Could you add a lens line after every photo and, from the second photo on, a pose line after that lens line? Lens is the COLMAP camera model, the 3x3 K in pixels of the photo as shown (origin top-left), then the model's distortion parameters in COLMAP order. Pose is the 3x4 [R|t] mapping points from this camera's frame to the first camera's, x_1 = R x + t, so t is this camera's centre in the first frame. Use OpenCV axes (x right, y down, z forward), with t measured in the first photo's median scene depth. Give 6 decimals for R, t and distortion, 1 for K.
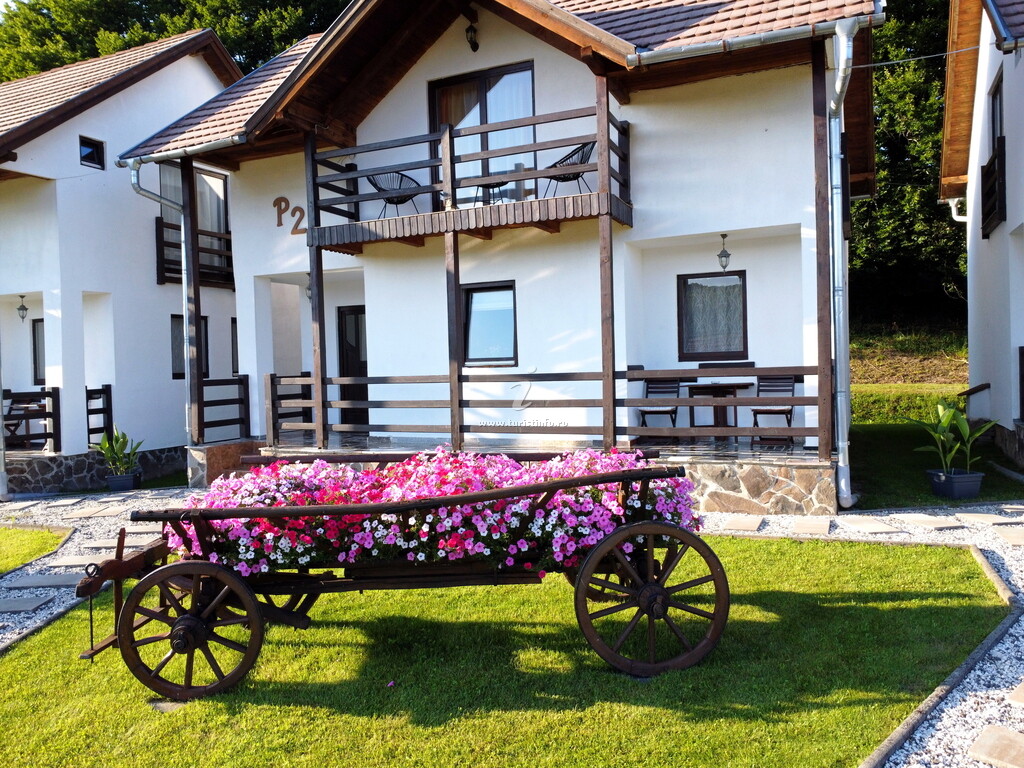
lens RADIAL K [[769.3, 0, 516.2], [0, 769.3, 381.8], [0, 0, 1]] dist [0.001432, -0.004713]
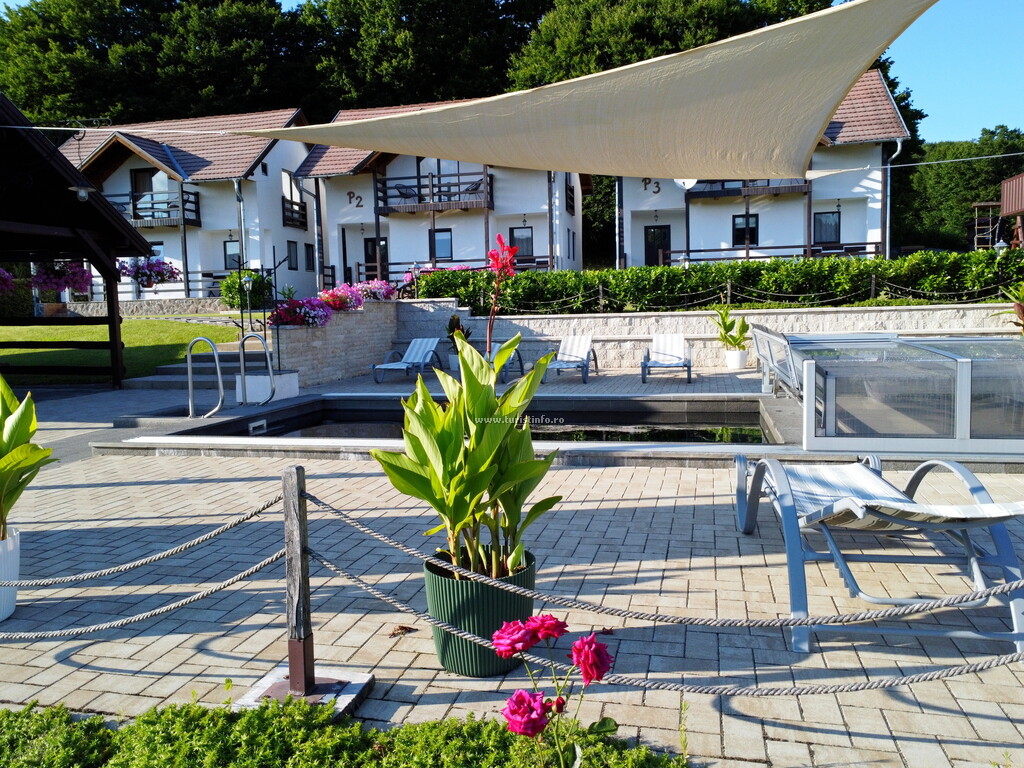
lens RADIAL K [[770.2, 0, 514.2], [0, 770.2, 372.5], [0, 0, 1]] dist [0.002948, 0.001045]
pose [[0.977909, -0.016823, 0.208353, -0.351311], [0.004479, 0.998214, 0.059574, 0.212057], [-0.208983, -0.057325, 0.976238, -1.700122]]
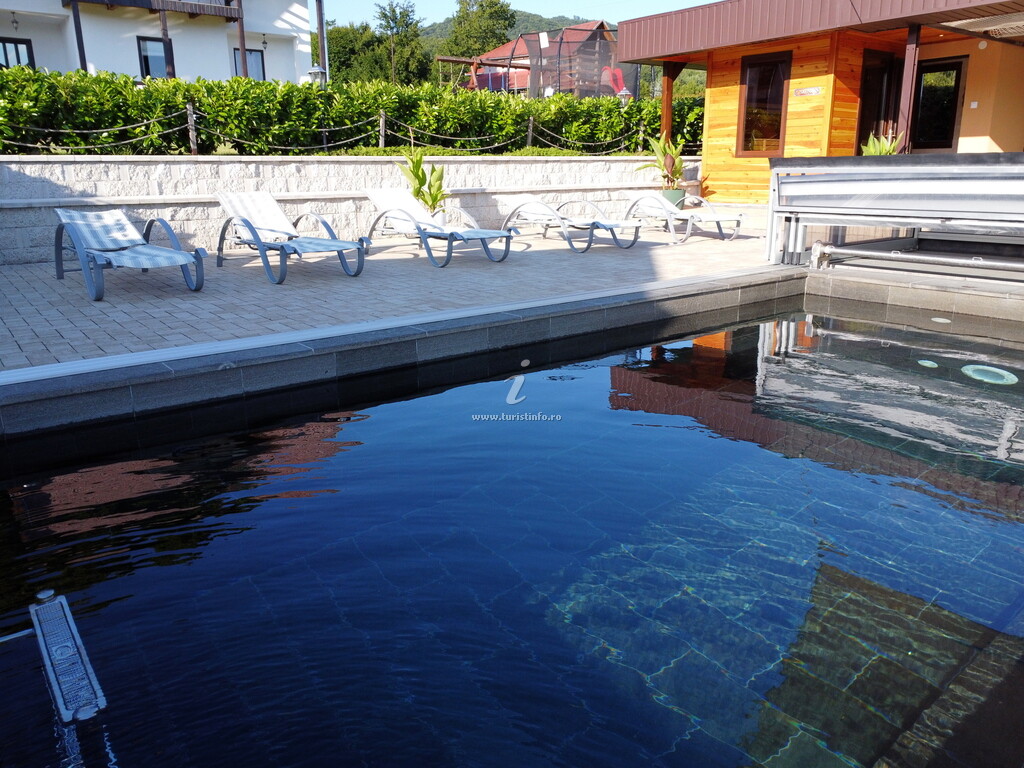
lens RADIAL K [[769.3, 0, 516.2], [0, 769.3, 381.8], [0, 0, 1]] dist [0.001432, -0.004713]
pose [[0.447337, -0.218881, 0.867168, -0.514467], [0.009705, 0.970721, 0.240013, 0.229264], [-0.894313, -0.098951, 0.436364, -1.053030]]
